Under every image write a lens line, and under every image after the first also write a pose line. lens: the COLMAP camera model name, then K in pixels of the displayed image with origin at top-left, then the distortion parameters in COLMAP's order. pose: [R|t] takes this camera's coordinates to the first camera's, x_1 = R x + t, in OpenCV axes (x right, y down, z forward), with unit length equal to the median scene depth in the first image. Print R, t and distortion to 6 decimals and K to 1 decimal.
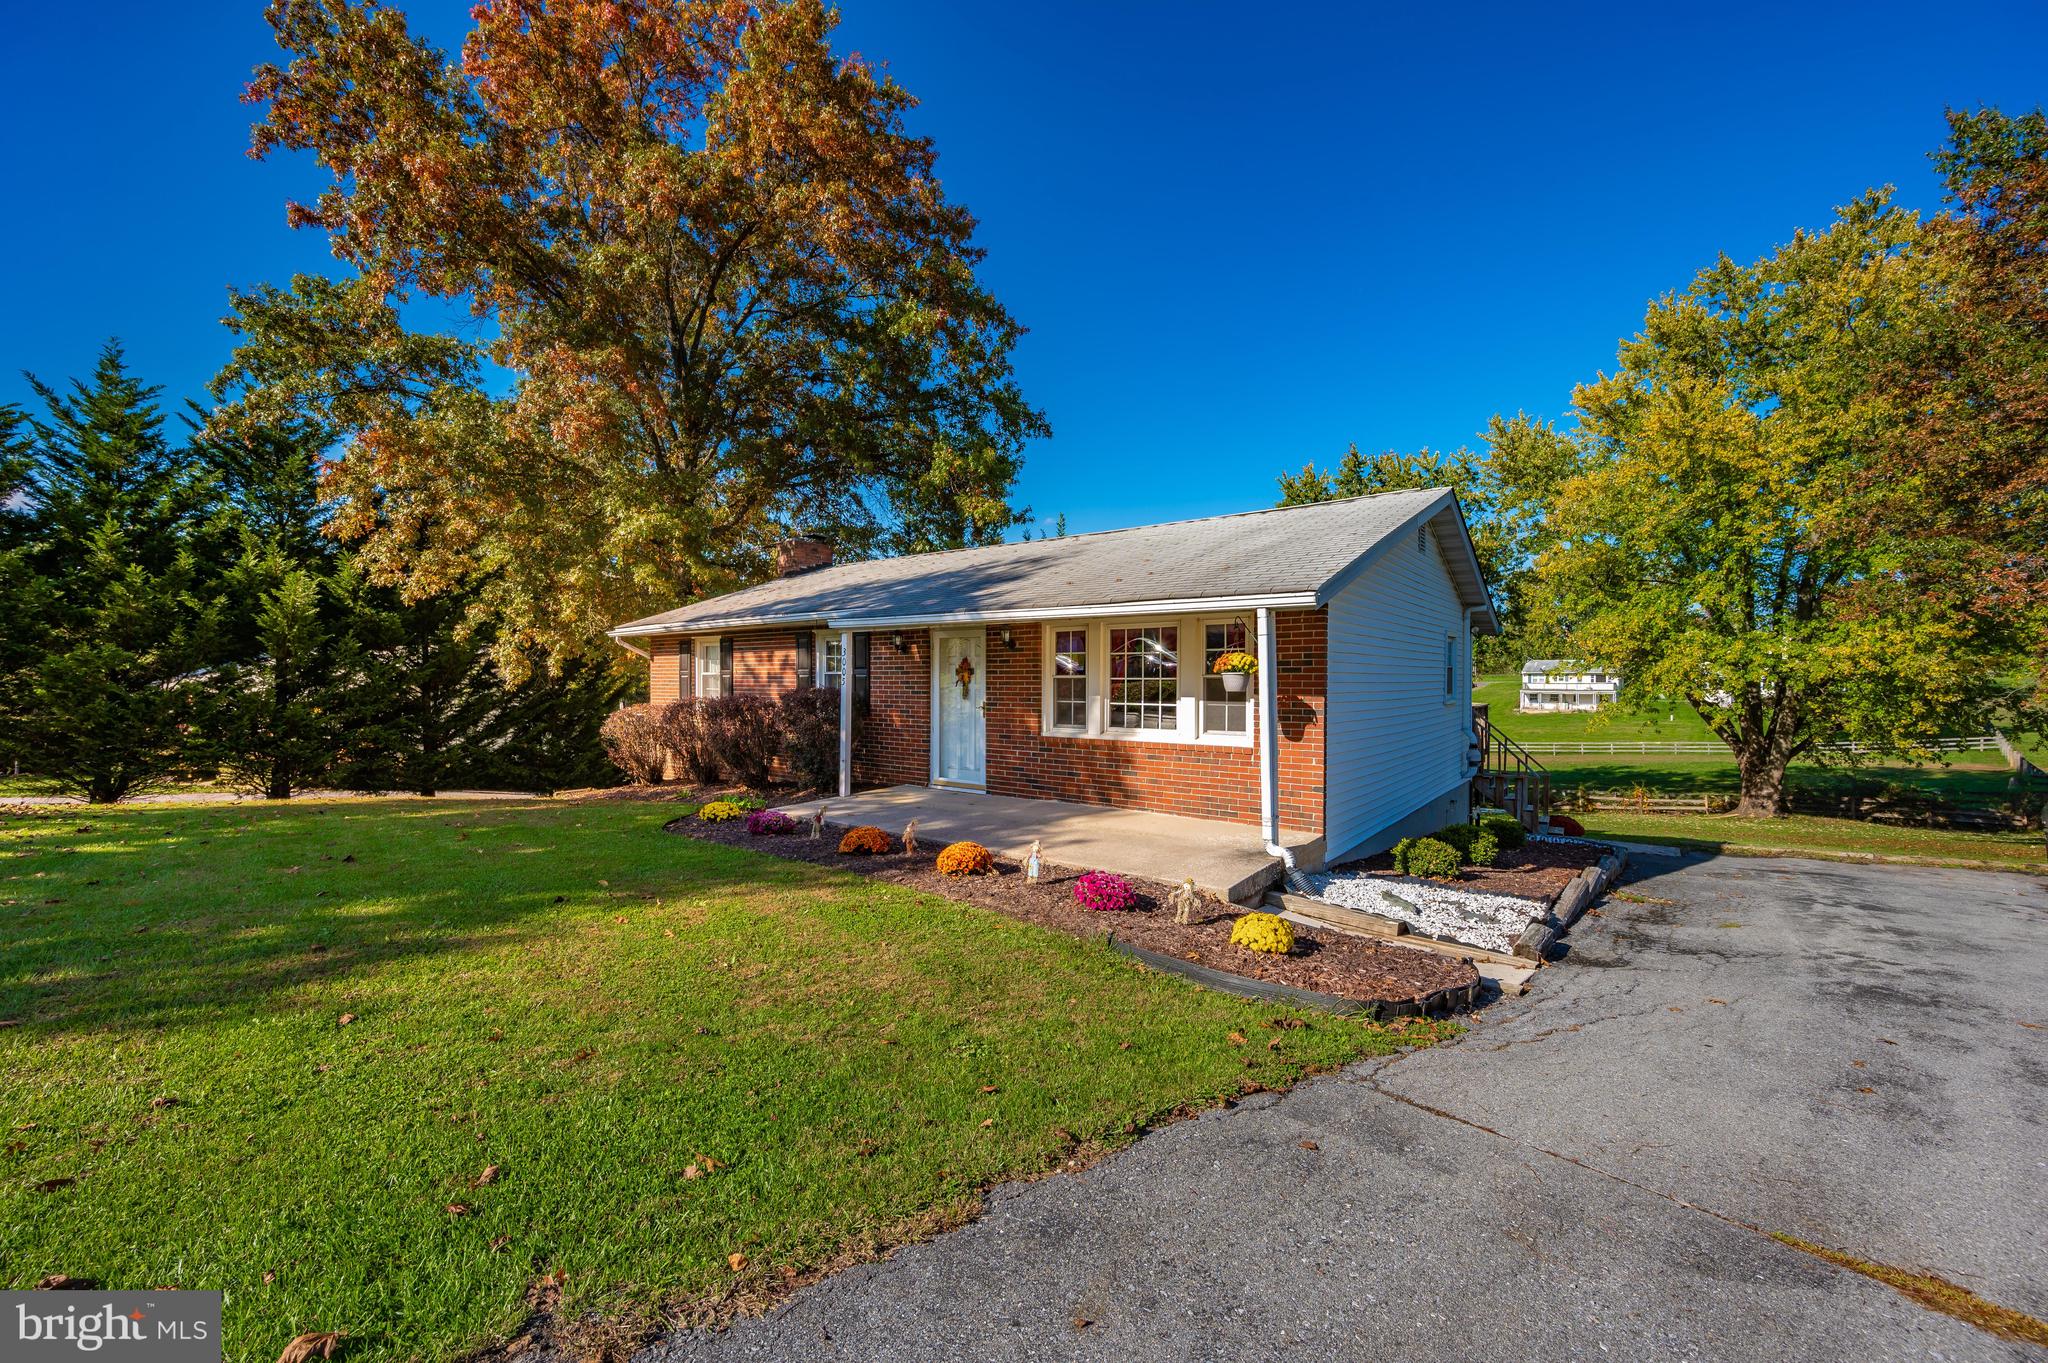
lens RADIAL K [[825.8, 0, 1024.8], [0, 825.8, 679.3], [0, 0, 1]] dist [0.001808, -0.001046]
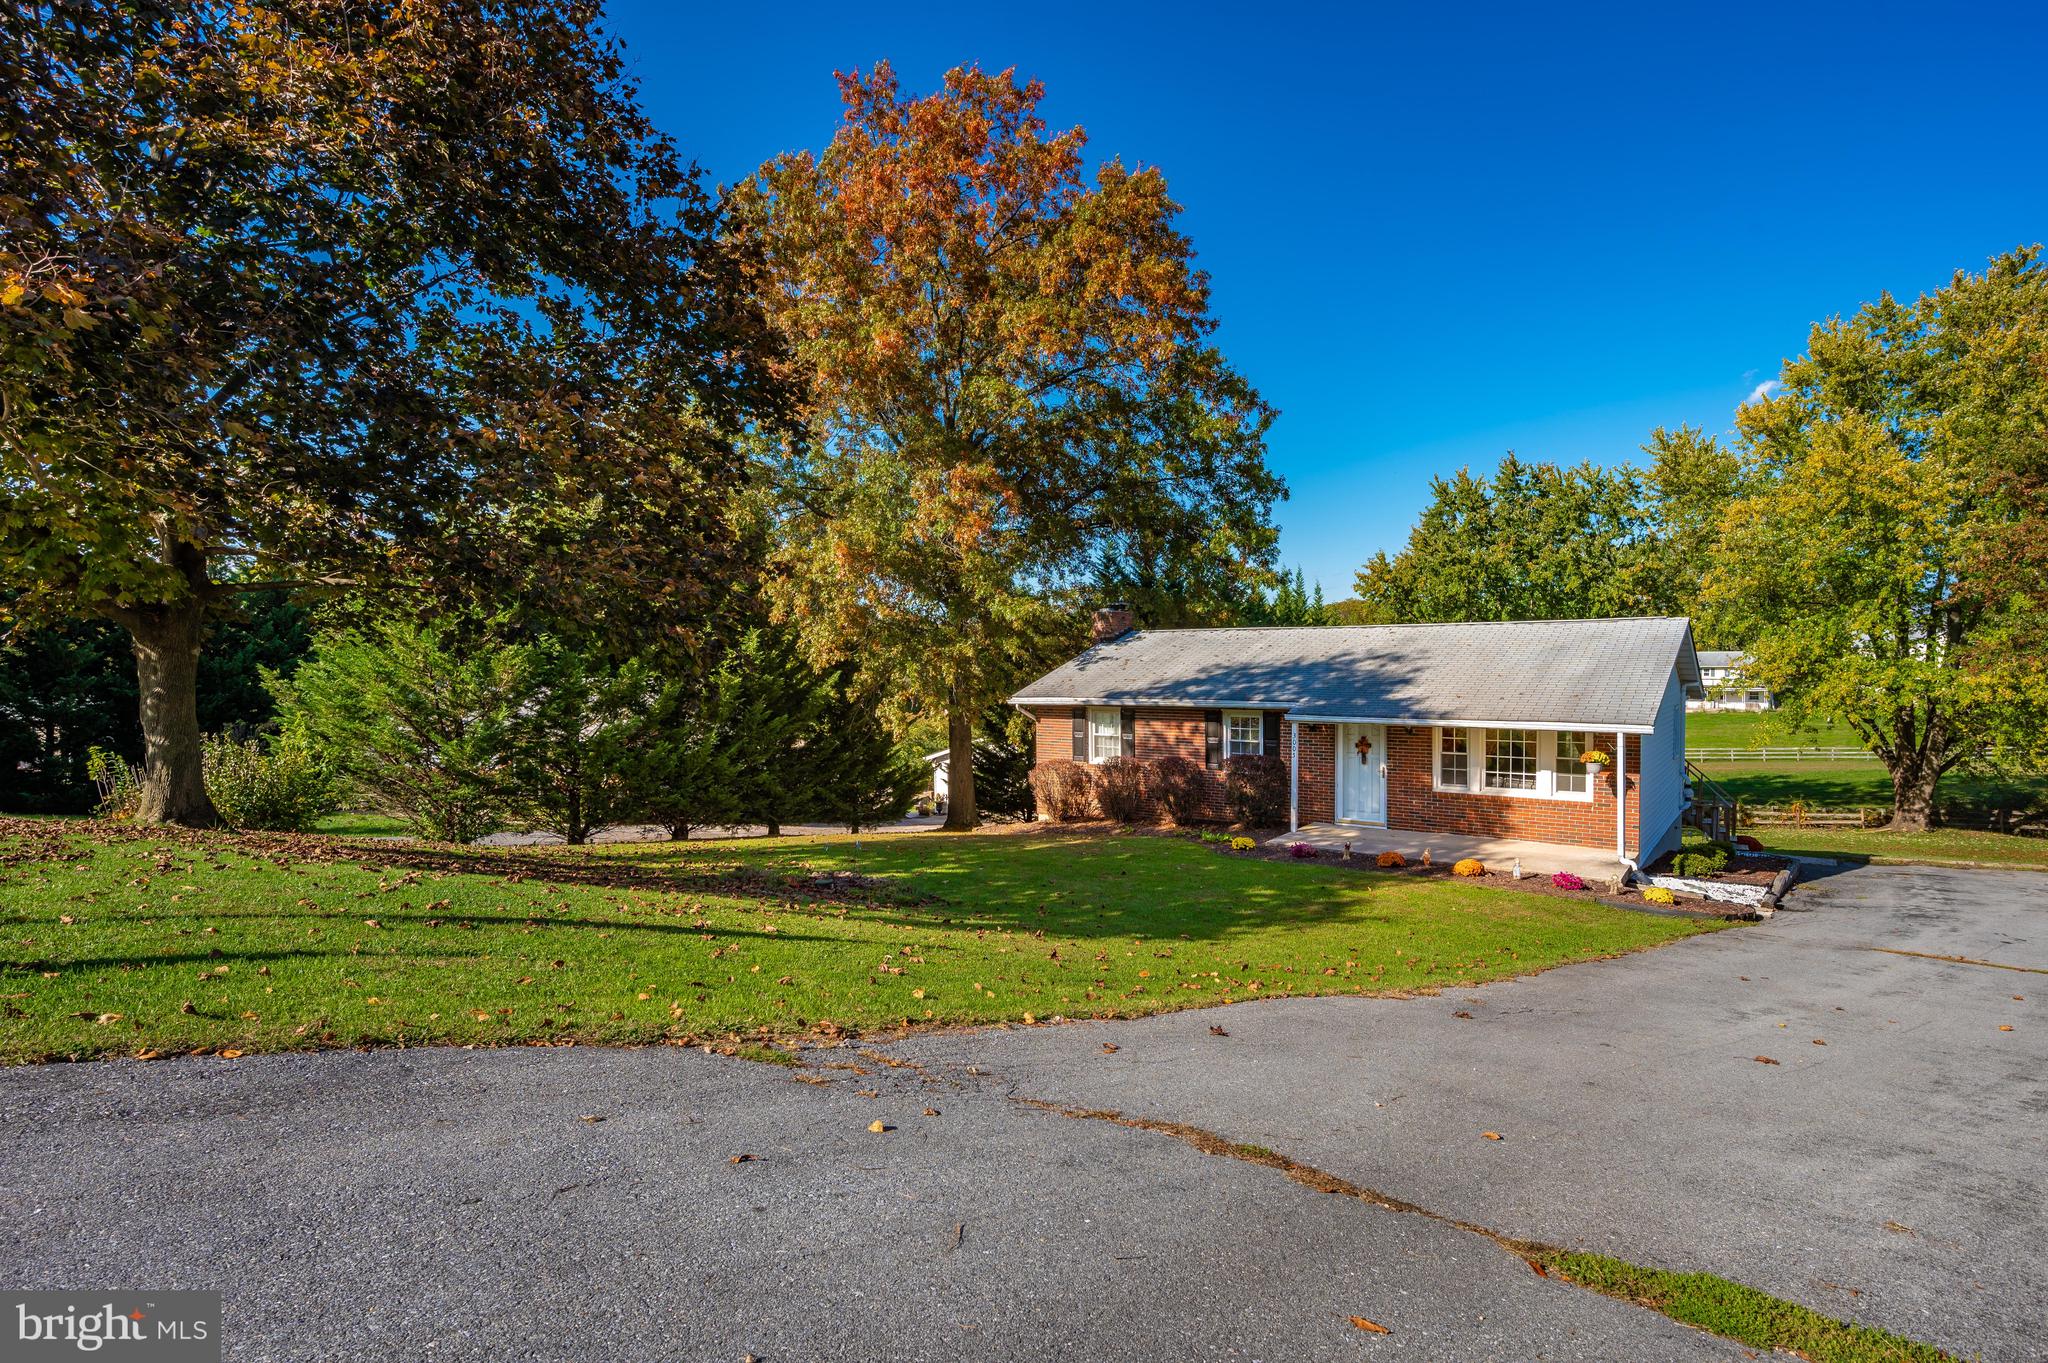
lens RADIAL K [[1075.3, 0, 1057.1], [0, 1075.3, 679.6], [0, 0, 1]] dist [0.017532, 0.000955]
pose [[0.998887, -0.007441, 0.046584, -0.294790], [0.006395, 0.999725, 0.022556, -0.072206], [-0.046739, -0.022233, 0.998660, -0.371689]]
